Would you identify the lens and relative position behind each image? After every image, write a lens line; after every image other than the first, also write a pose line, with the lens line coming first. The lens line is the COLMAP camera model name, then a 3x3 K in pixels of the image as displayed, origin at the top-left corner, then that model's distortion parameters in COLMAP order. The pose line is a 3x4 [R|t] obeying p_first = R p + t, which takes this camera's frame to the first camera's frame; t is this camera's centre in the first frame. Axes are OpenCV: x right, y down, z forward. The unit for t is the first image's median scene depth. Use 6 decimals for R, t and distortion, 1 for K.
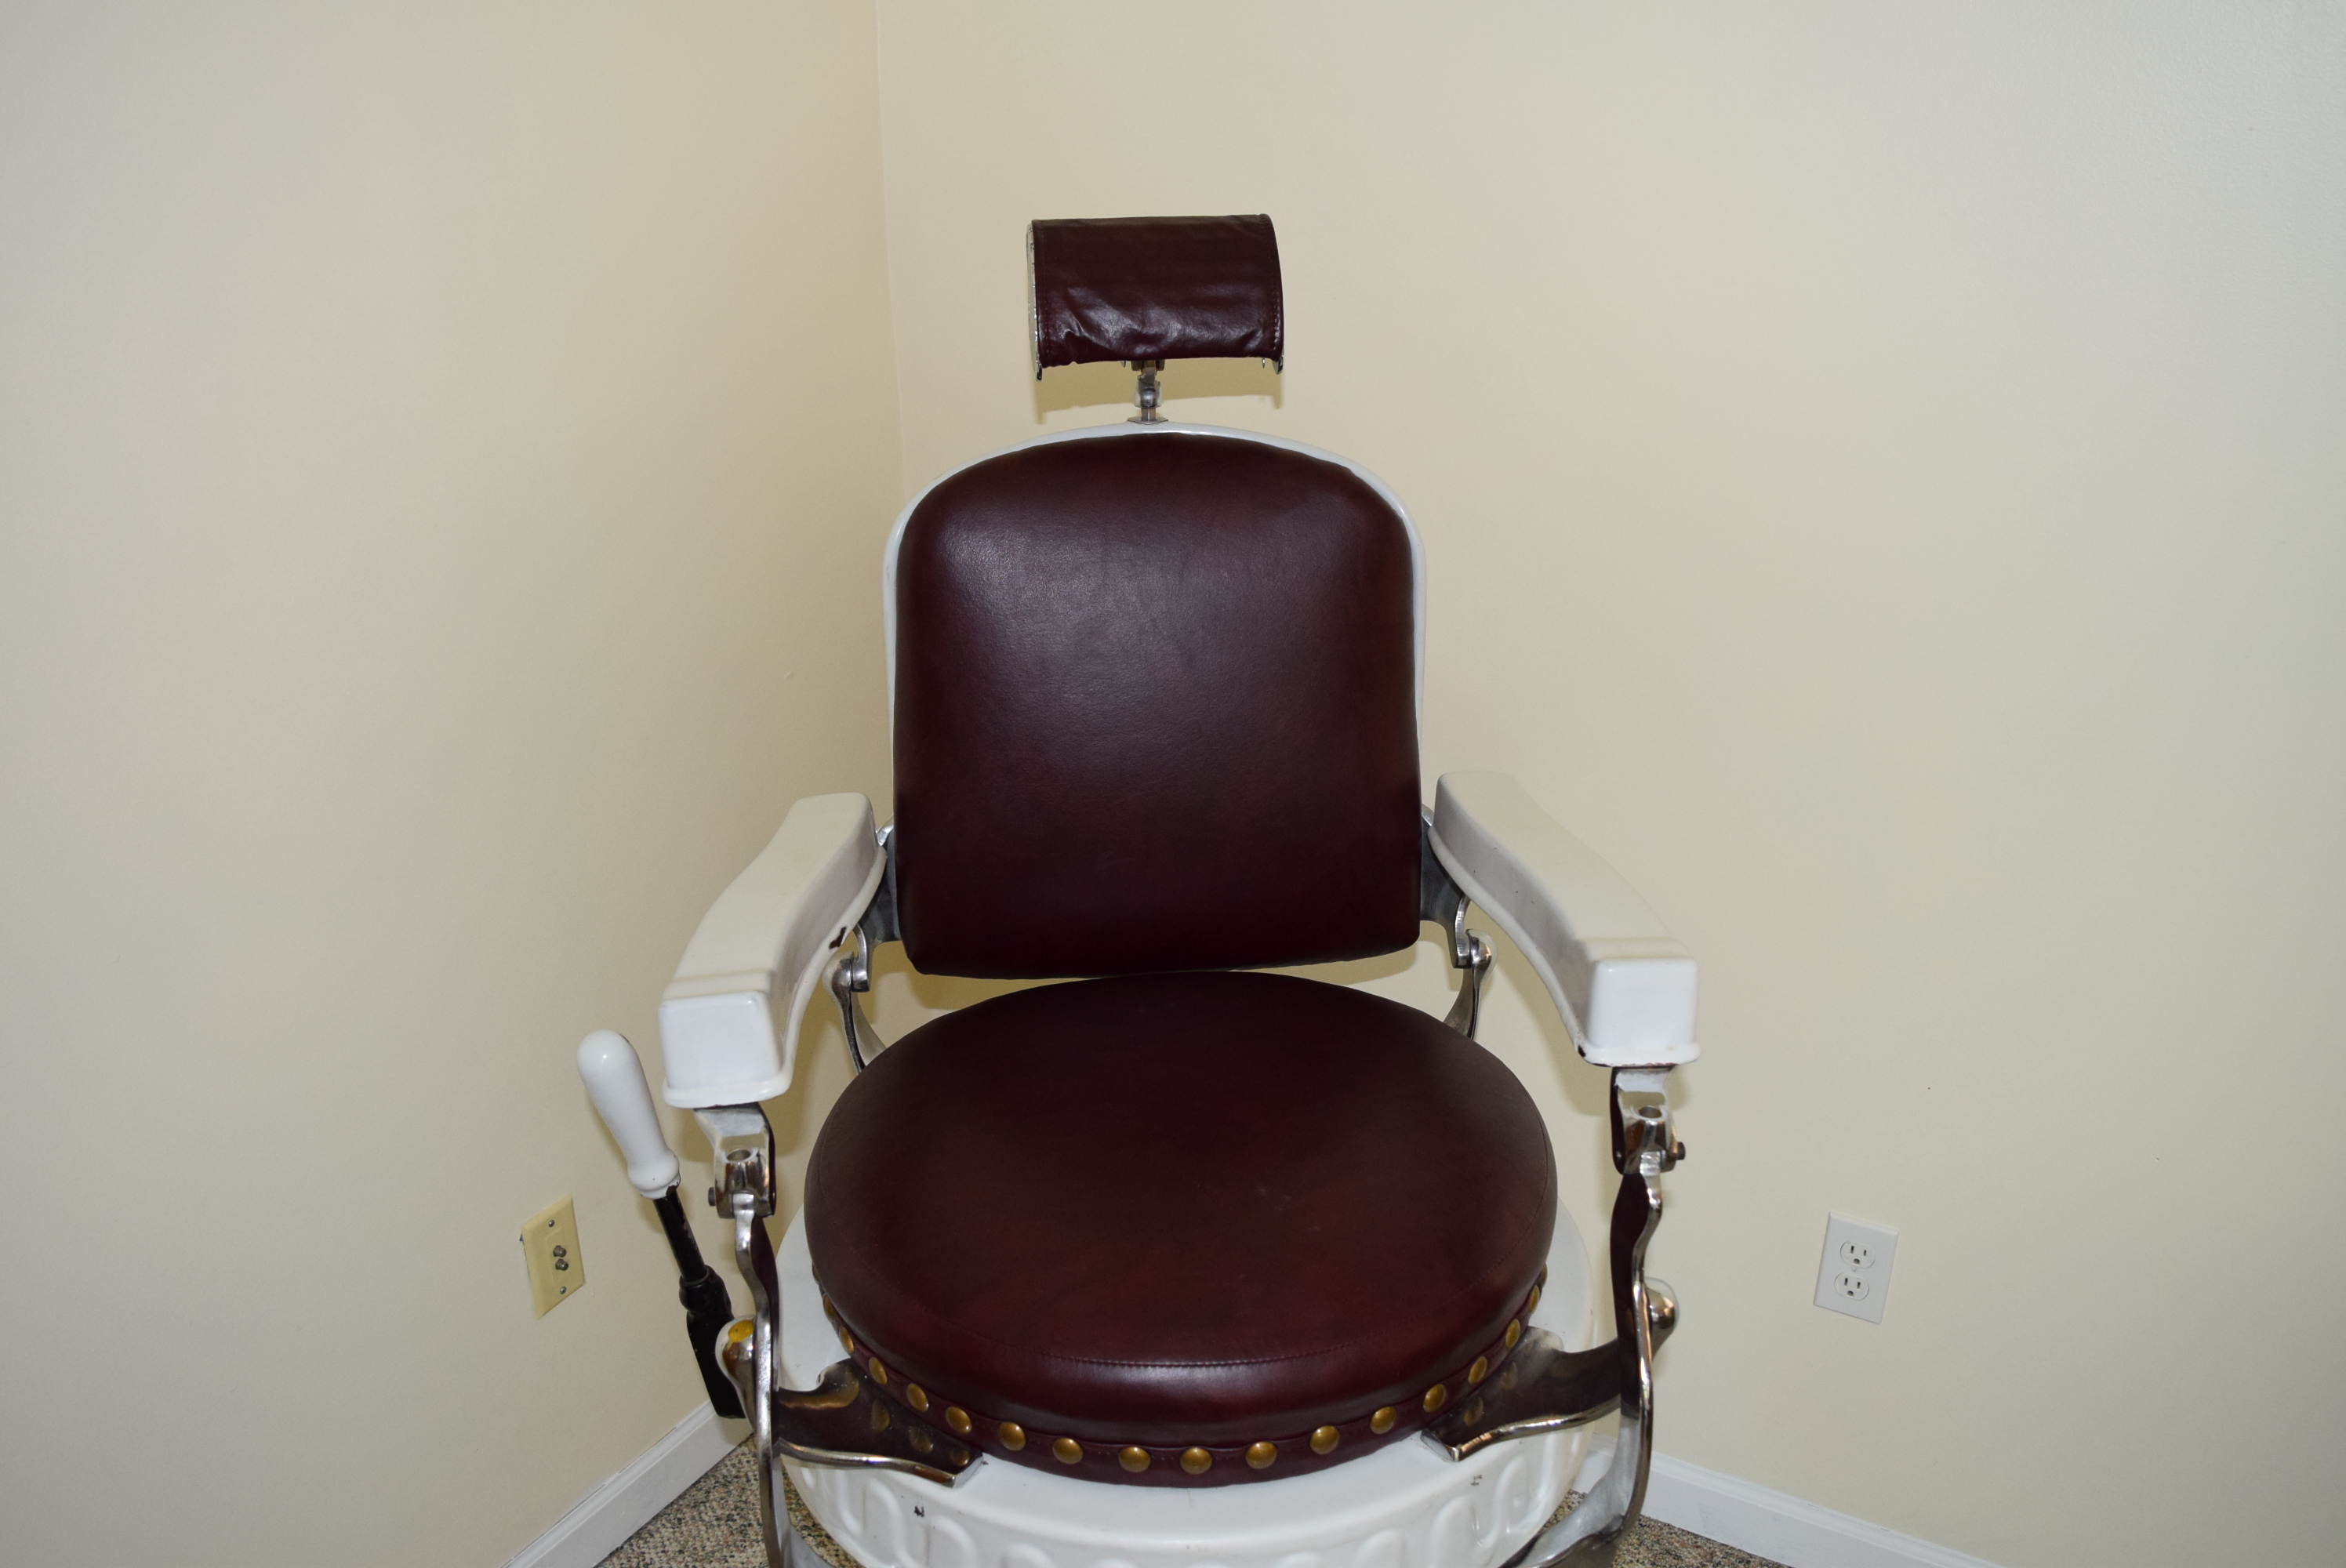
lens RADIAL K [[1905.7, 0, 1168.9], [0, 1905.7, 792.2], [0, 0, 1]] dist [-0.091260, 0.019555]
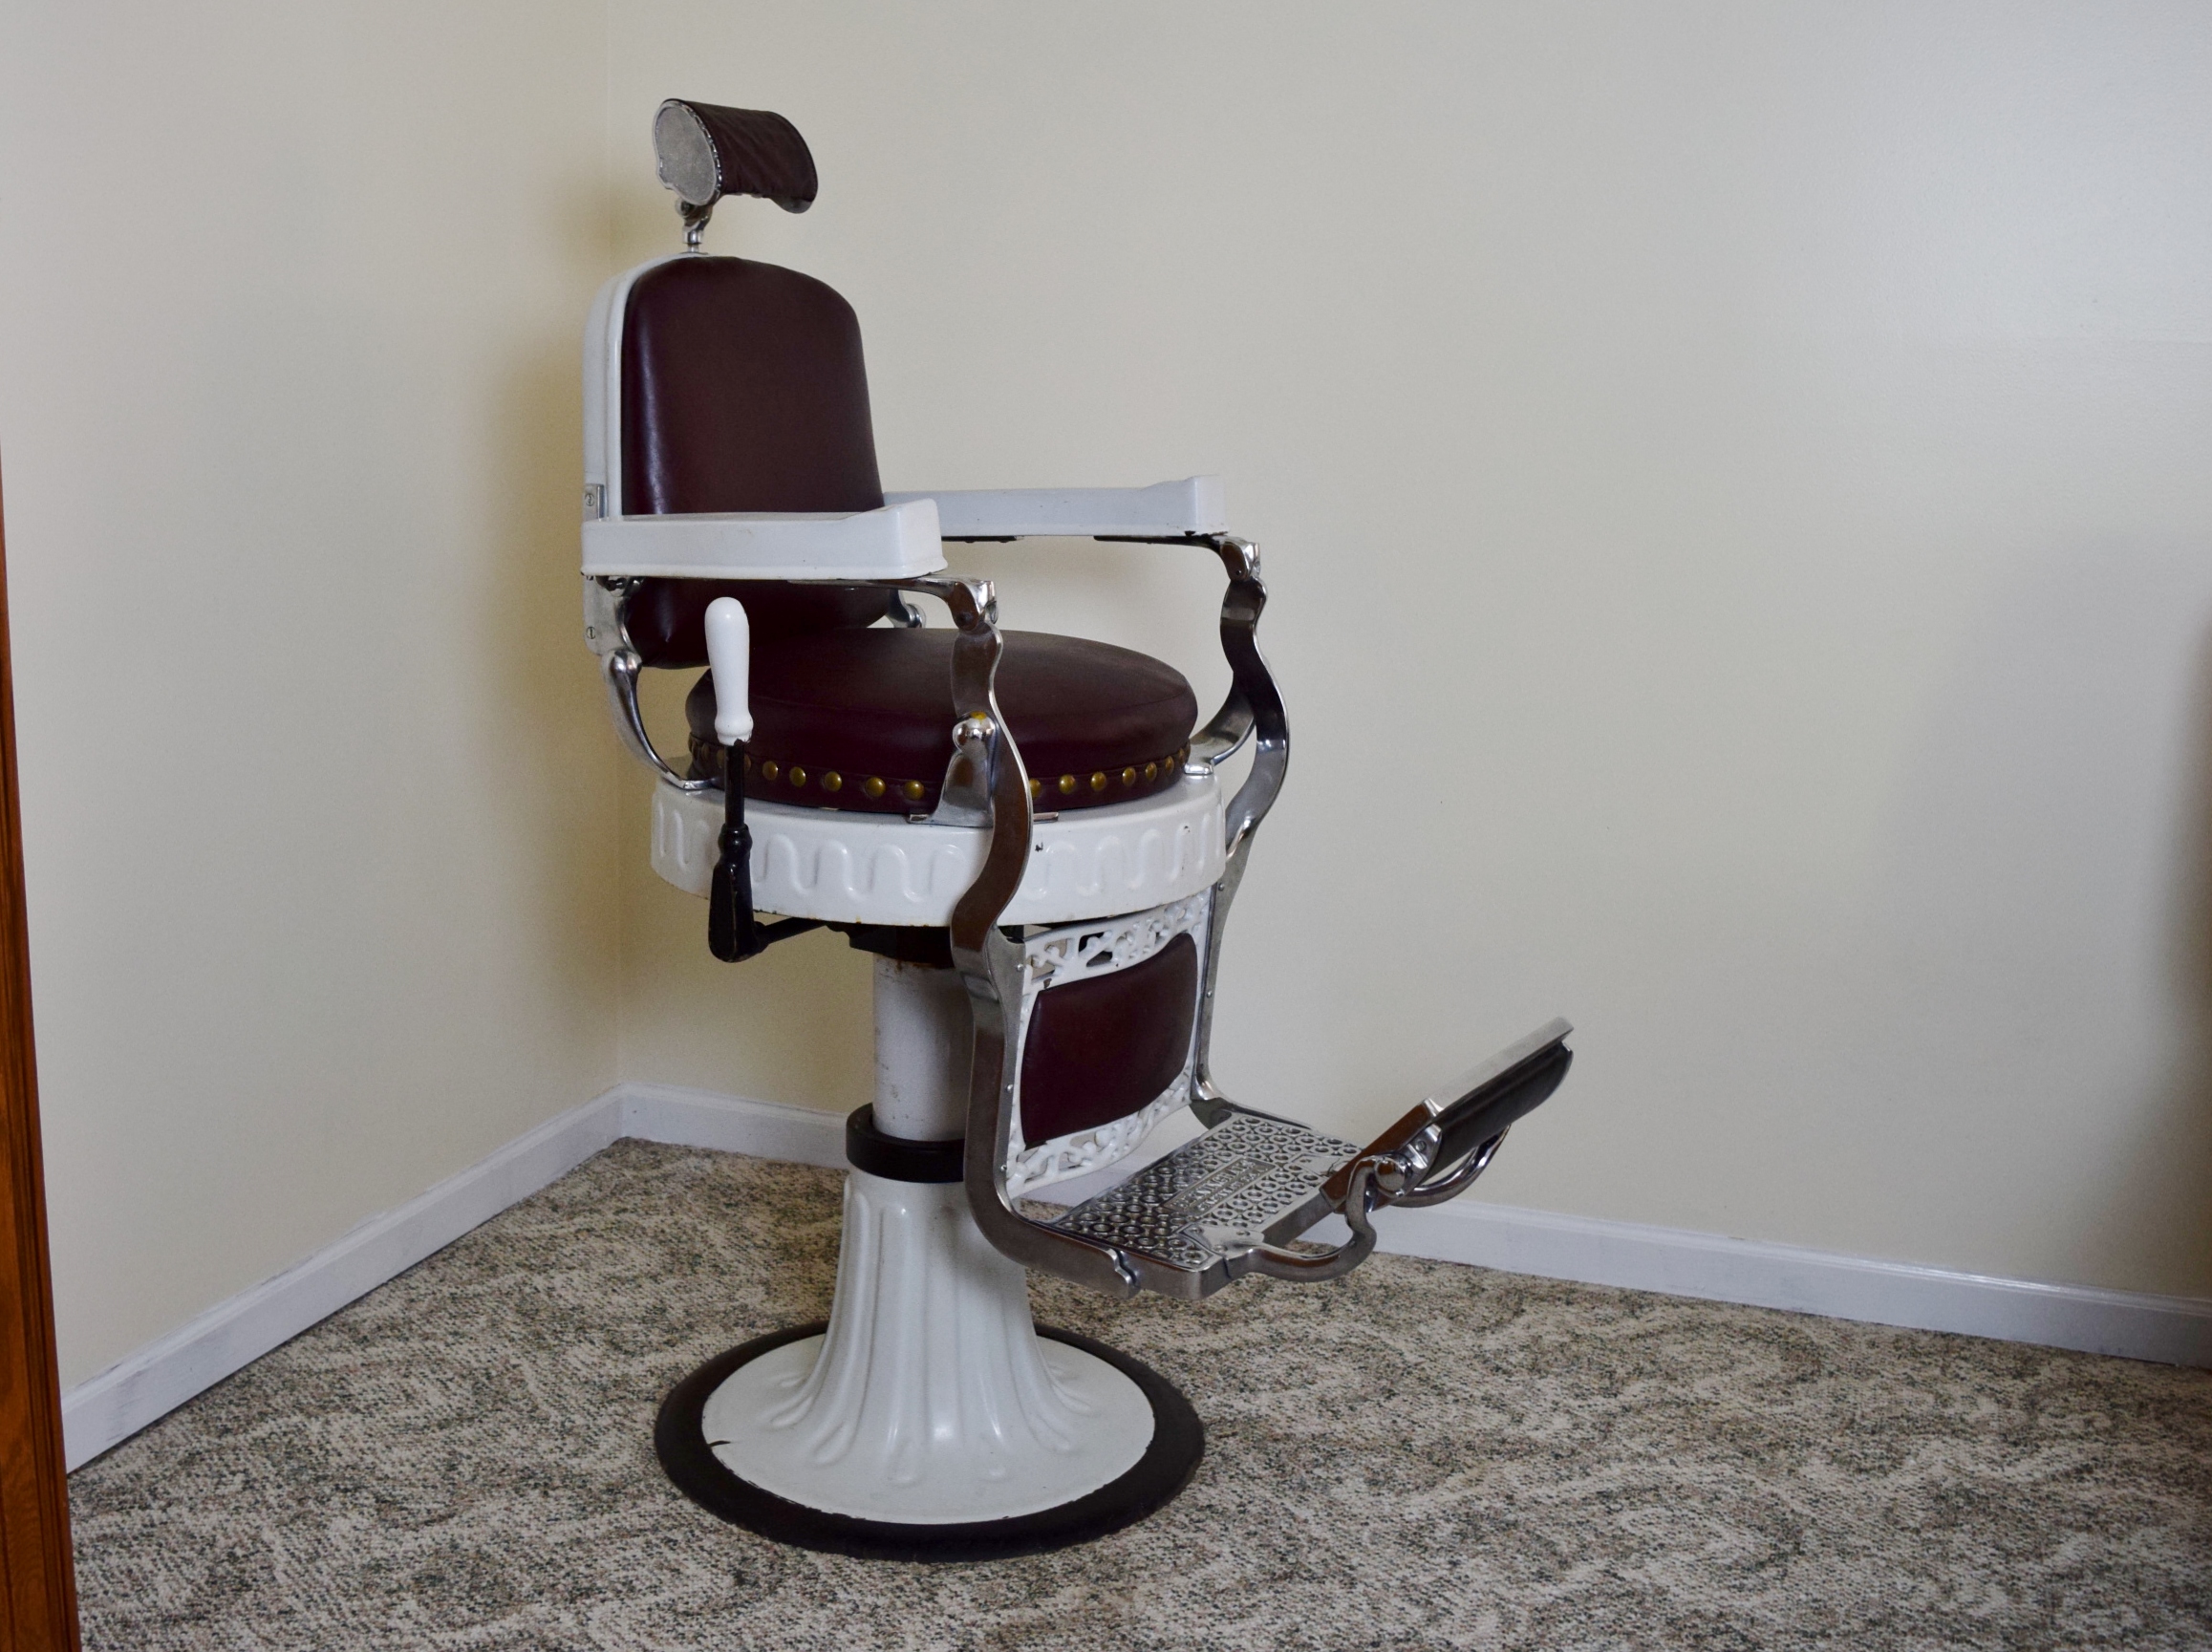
lens RADIAL K [[2301.3, 0, 936.3], [0, 2301.3, 789.0], [0, 0, 1]] dist [-0.087034, 0.004121]
pose [[0.988160, -0.009641, 0.153120, -0.259377], [0.038259, 0.981980, -0.185073, 0.571752], [-0.148577, 0.188740, 0.970723, -0.692672]]
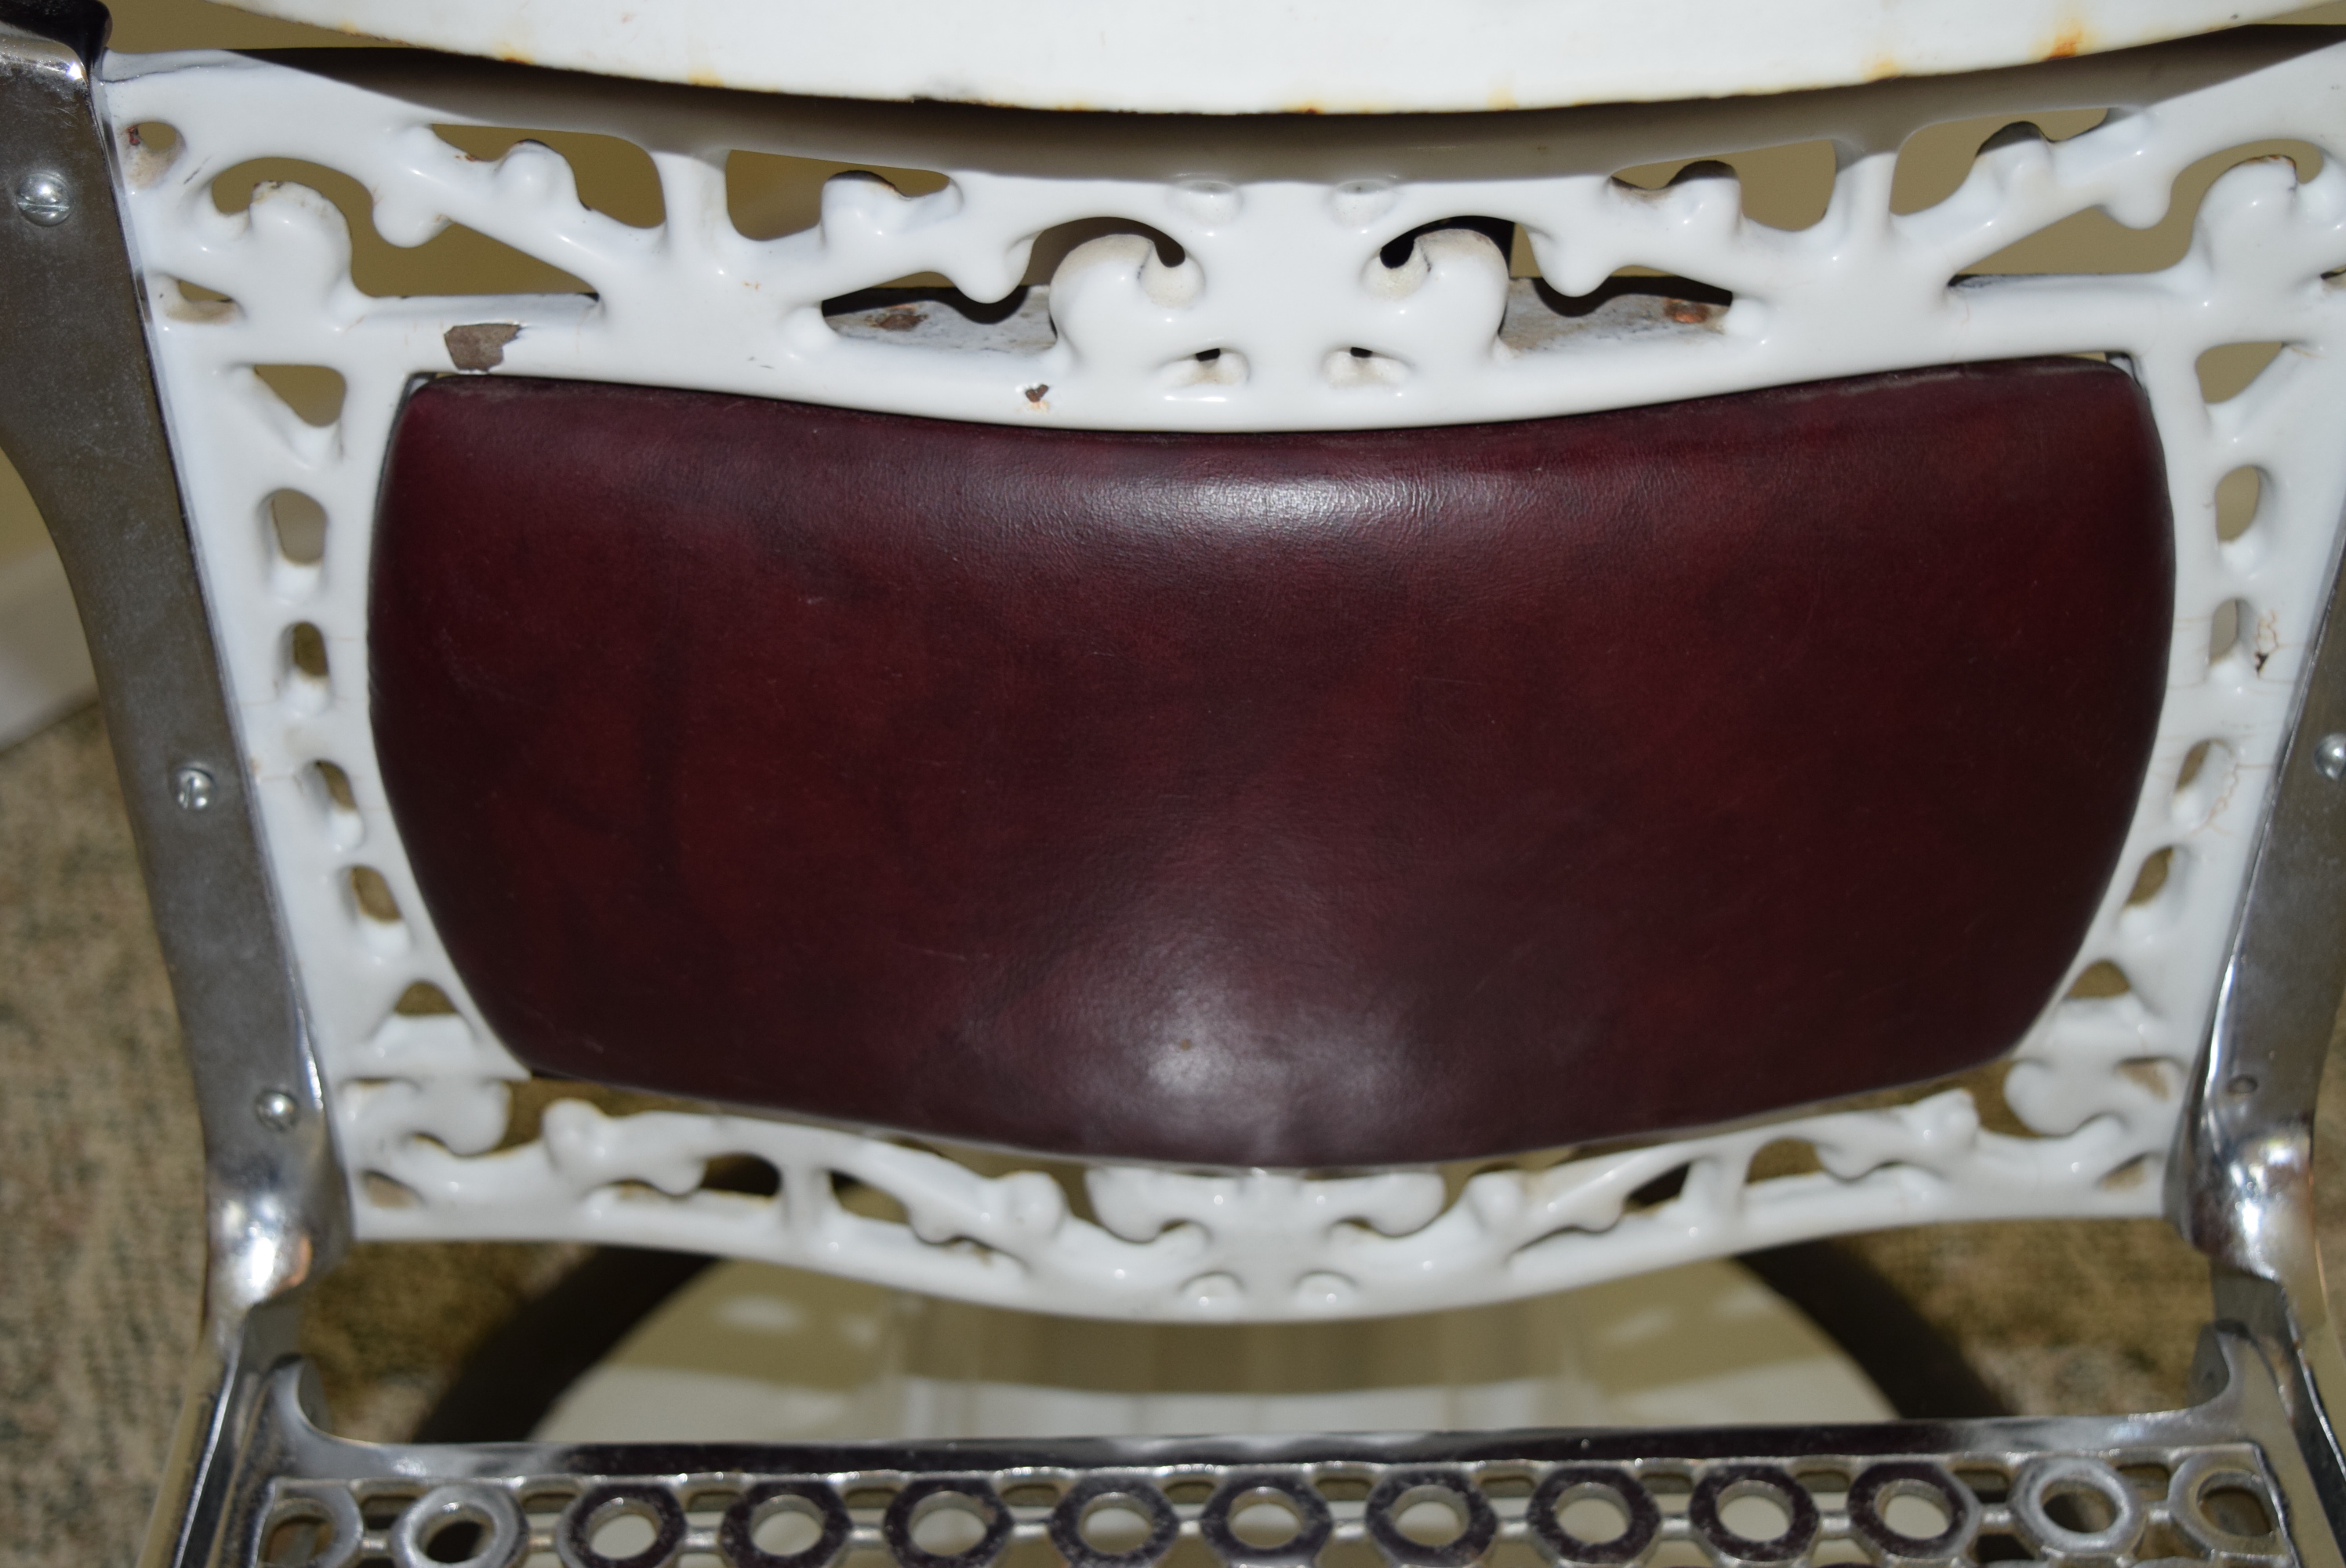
lens RADIAL K [[2947.9, 0, 1177.8], [0, 2947.9, 709.3], [0, 0, 1]] dist [-0.012107, 0.012160]
pose [[0.999217, 0.027350, -0.028574, 0.015303], [-0.021492, 0.981884, 0.188260, 0.382928], [0.033206, -0.187498, 0.981704, 0.520847]]
